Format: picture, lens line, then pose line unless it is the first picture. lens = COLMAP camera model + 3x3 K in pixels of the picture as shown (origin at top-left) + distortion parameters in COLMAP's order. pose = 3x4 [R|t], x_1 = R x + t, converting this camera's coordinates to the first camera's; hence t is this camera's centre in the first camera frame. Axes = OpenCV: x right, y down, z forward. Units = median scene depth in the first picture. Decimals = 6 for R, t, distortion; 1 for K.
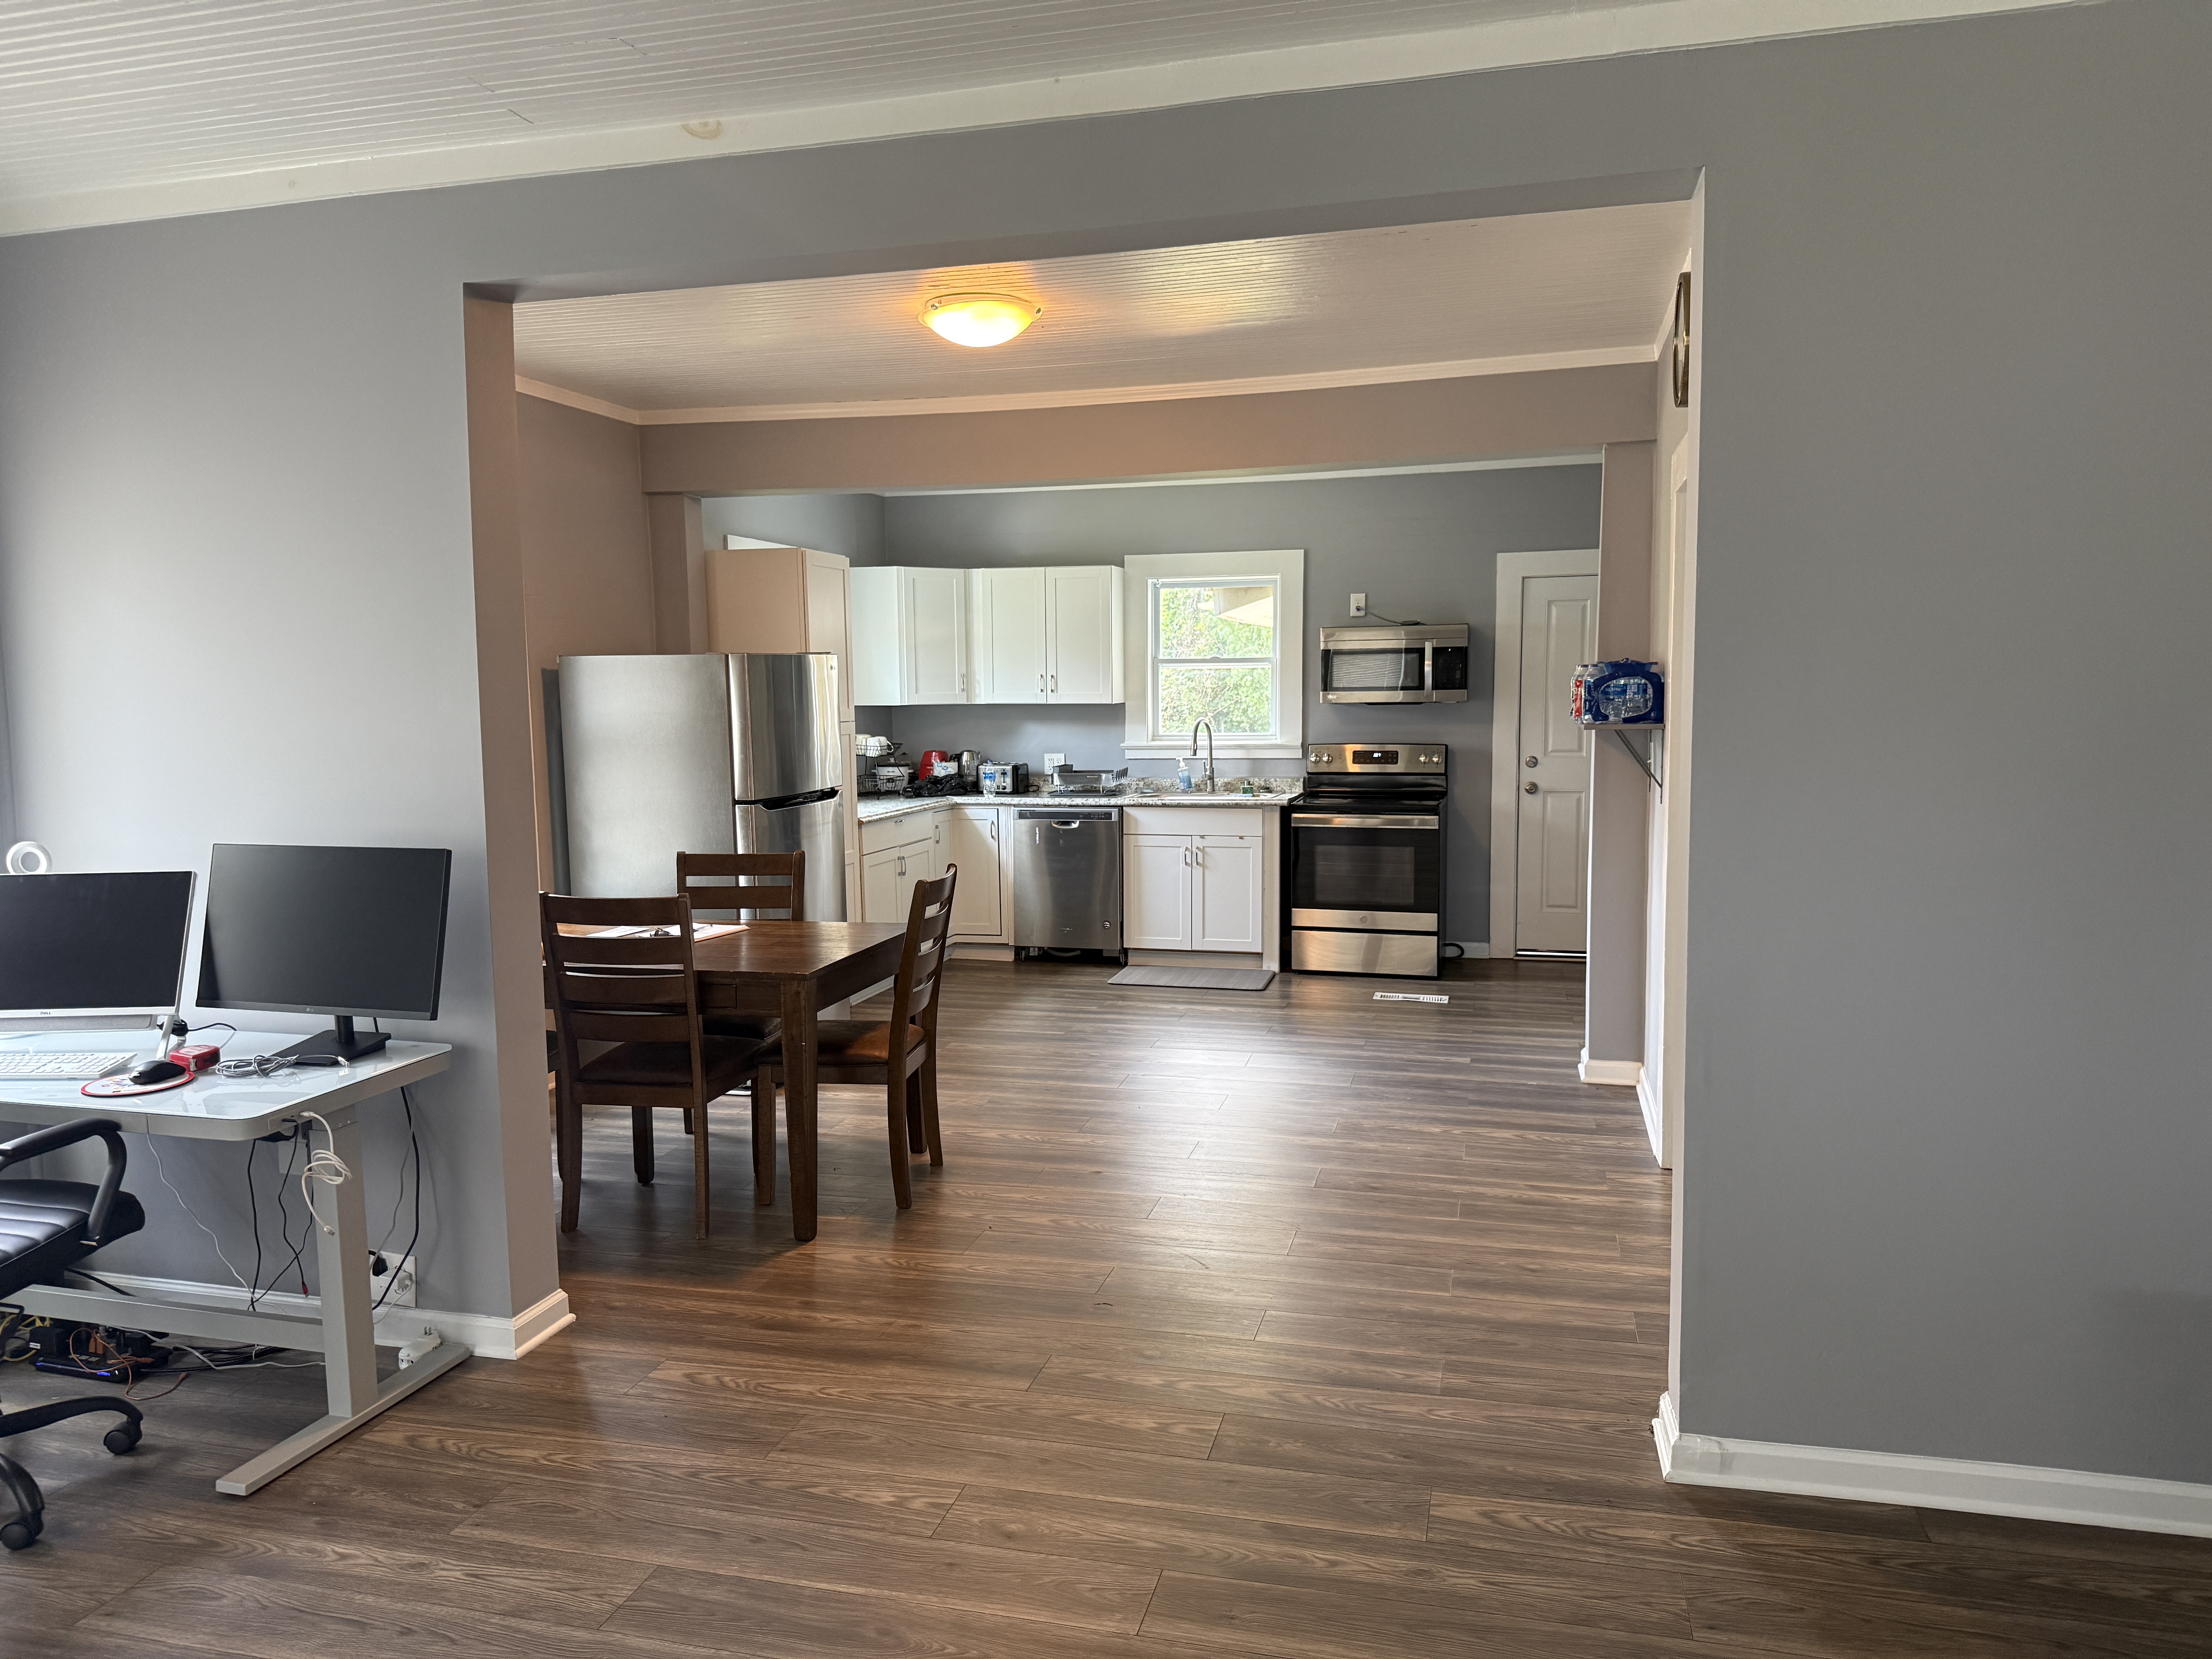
lens RADIAL K [[1542.9, 0, 1106.0], [0, 1542.9, 829.5], [0, 0, 1]] dist [0.119613, -0.121708]
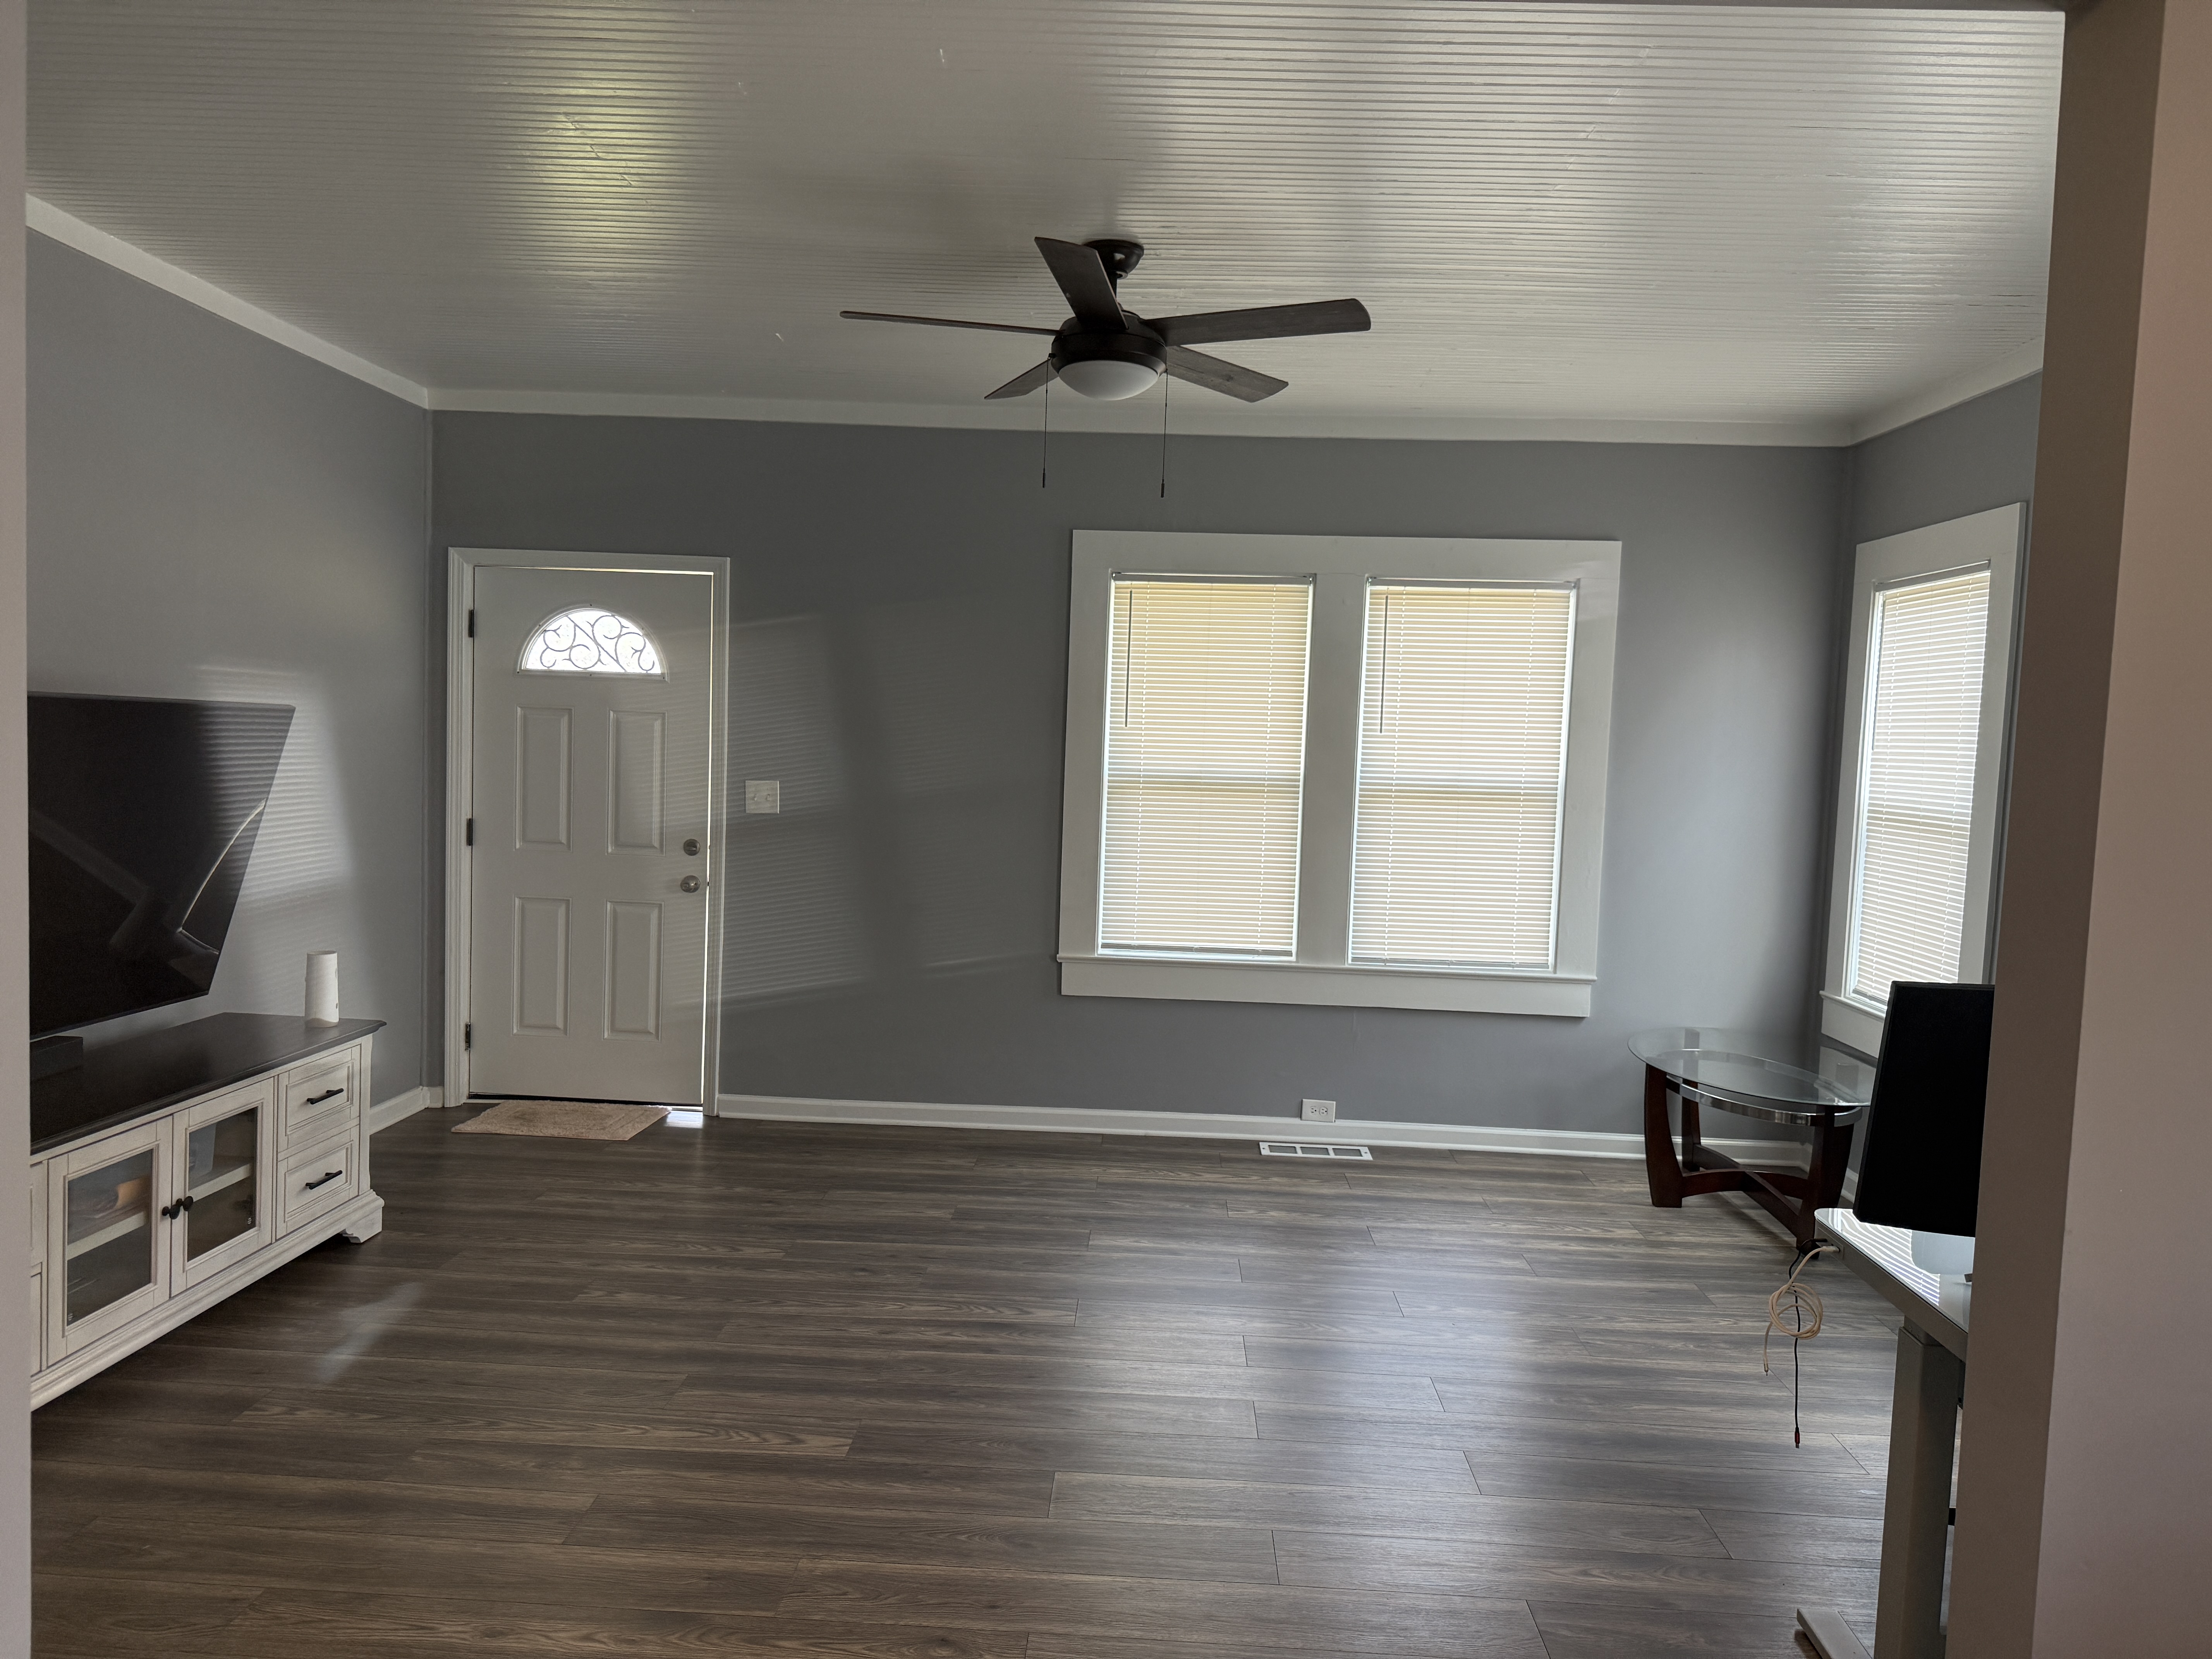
lens RADIAL K [[1530.5, 0, 1097.1], [0, 1530.5, 832.6], [0, 0, 1]] dist [0.120207, -0.245158]
pose [[-0.977229, -0.007339, -0.212059, 0.017063], [-0.043287, 0.985280, 0.165377, -0.061137], [0.207724, 0.170790, -0.963162, 0.677655]]
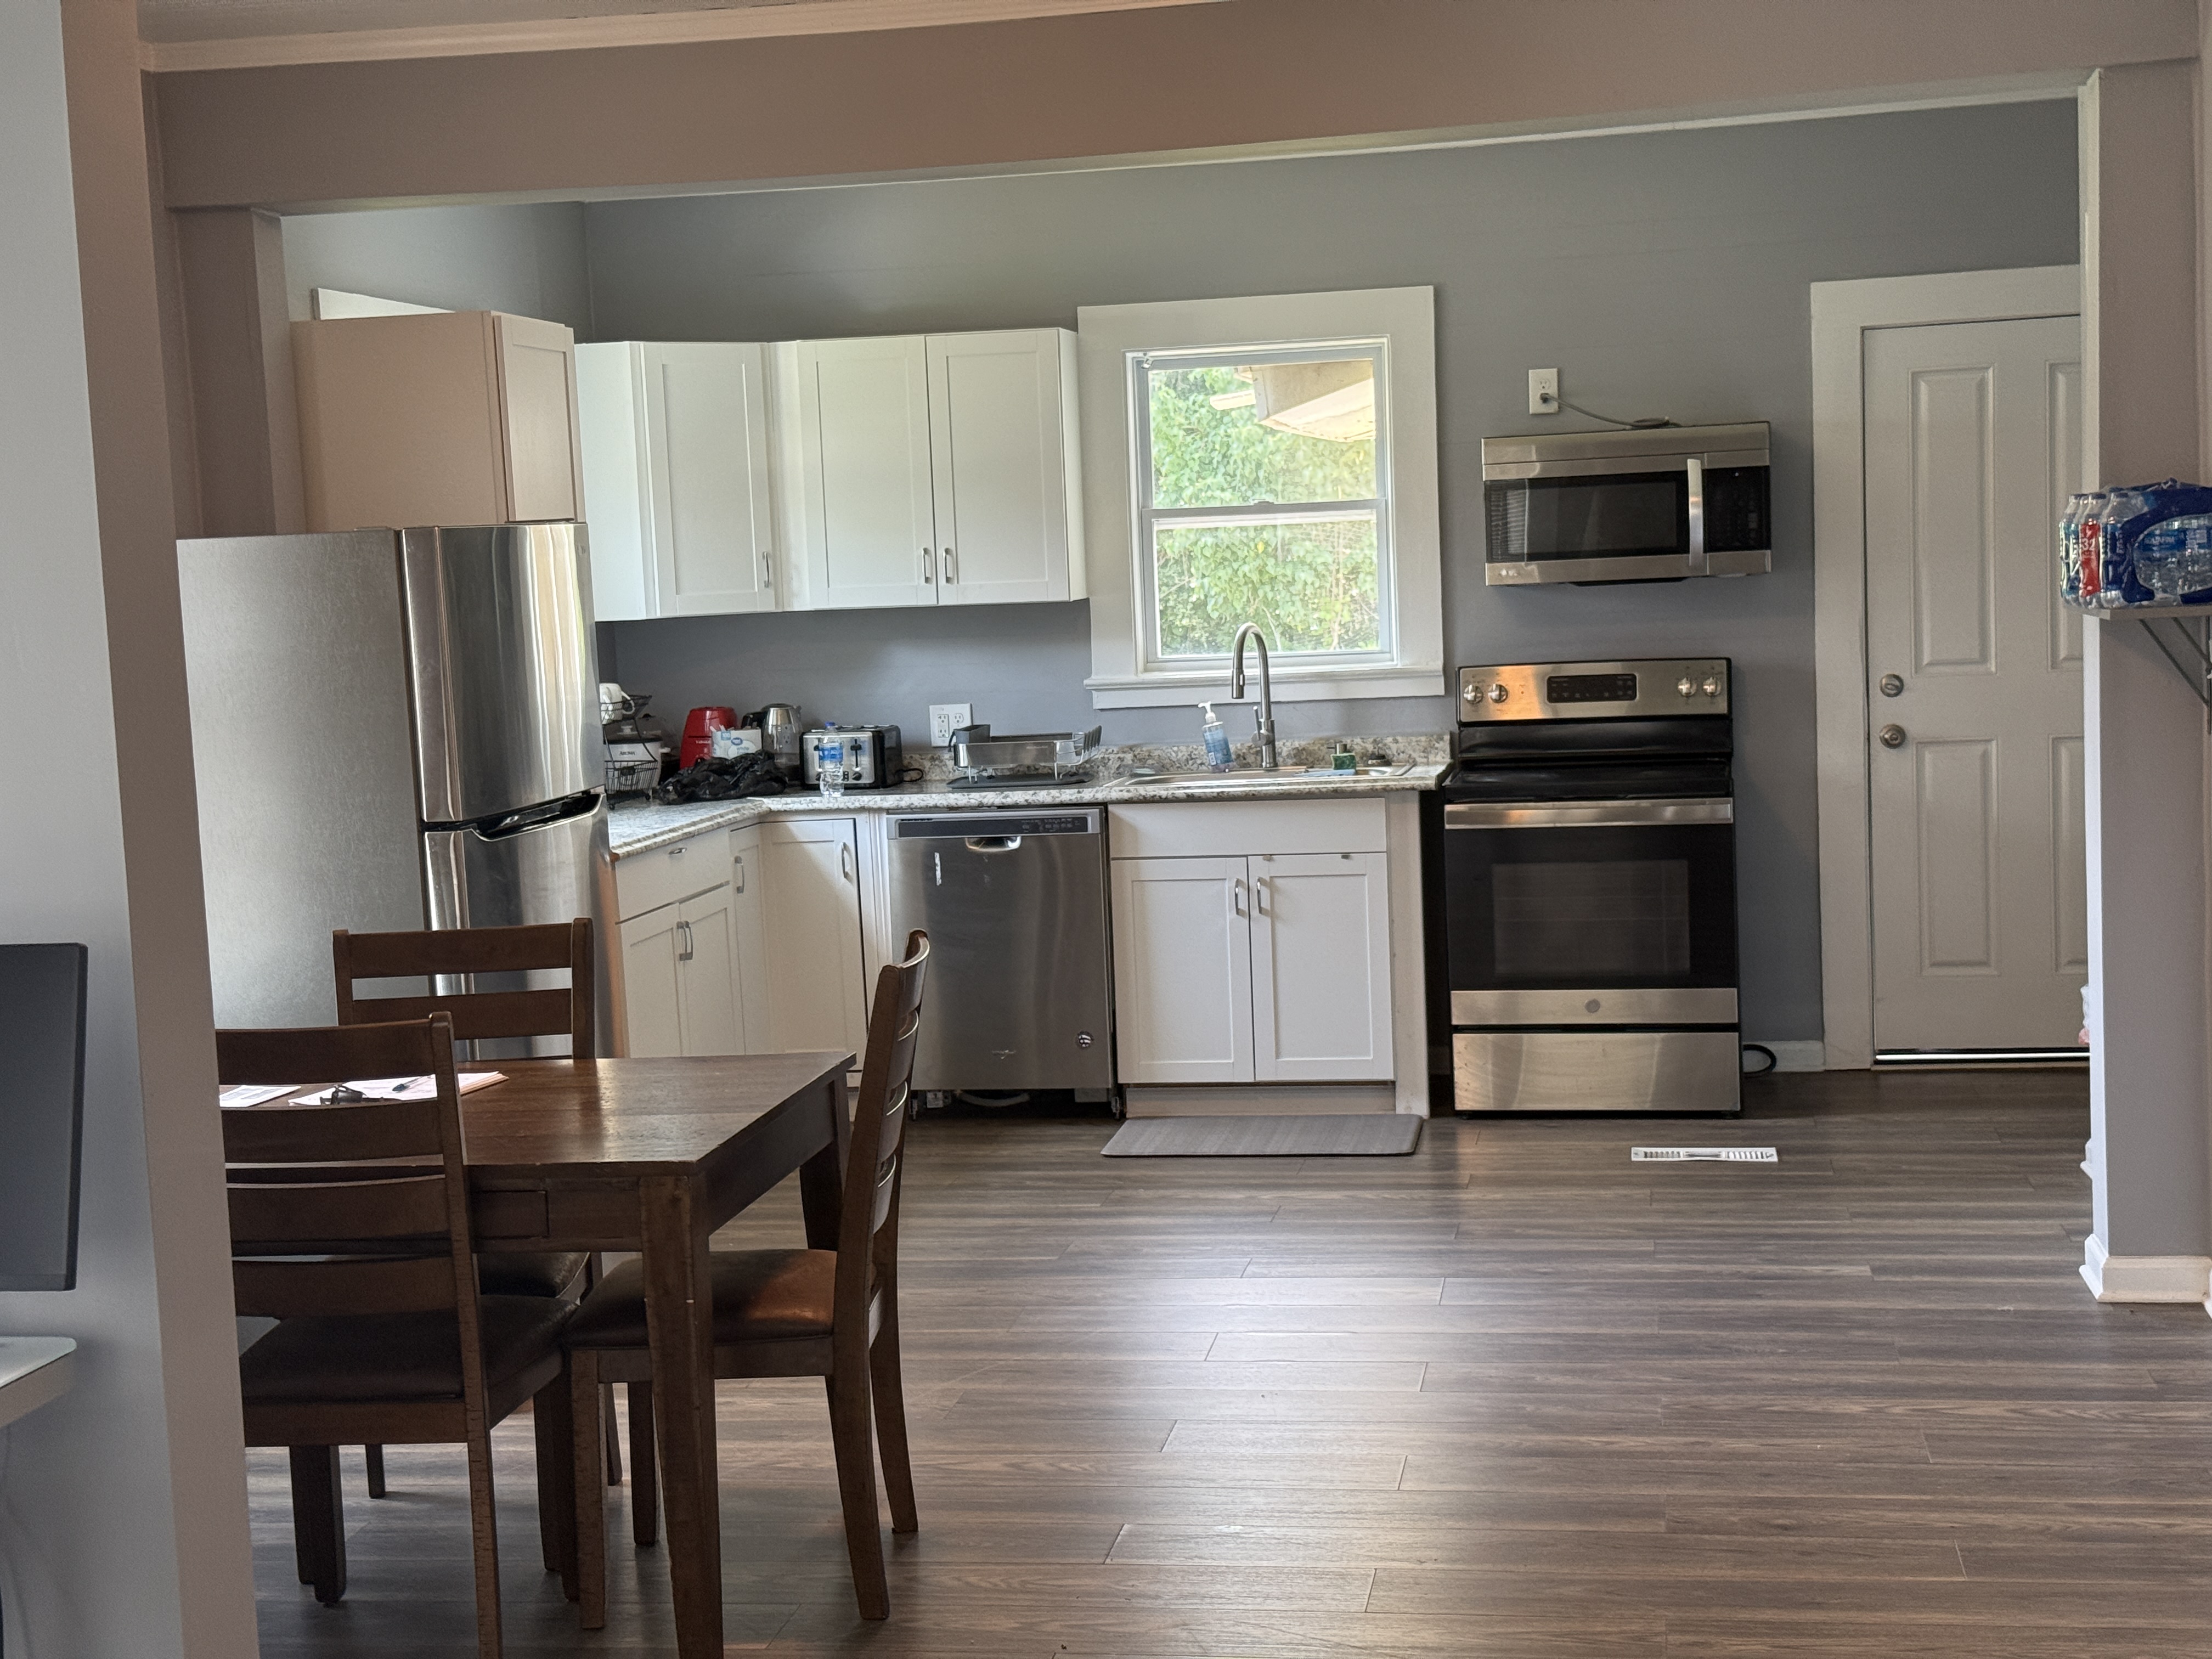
lens RADIAL K [[3079.8, 0, 1093.1], [0, 3079.8, 831.8], [0, 0, 1]] dist [0.154874, -0.260238]
pose [[0.996290, -0.041176, 0.075576, -0.076846], [0.041557, 0.999130, -0.003477, -0.002749], [-0.075367, 0.006604, 0.997134, -0.005306]]
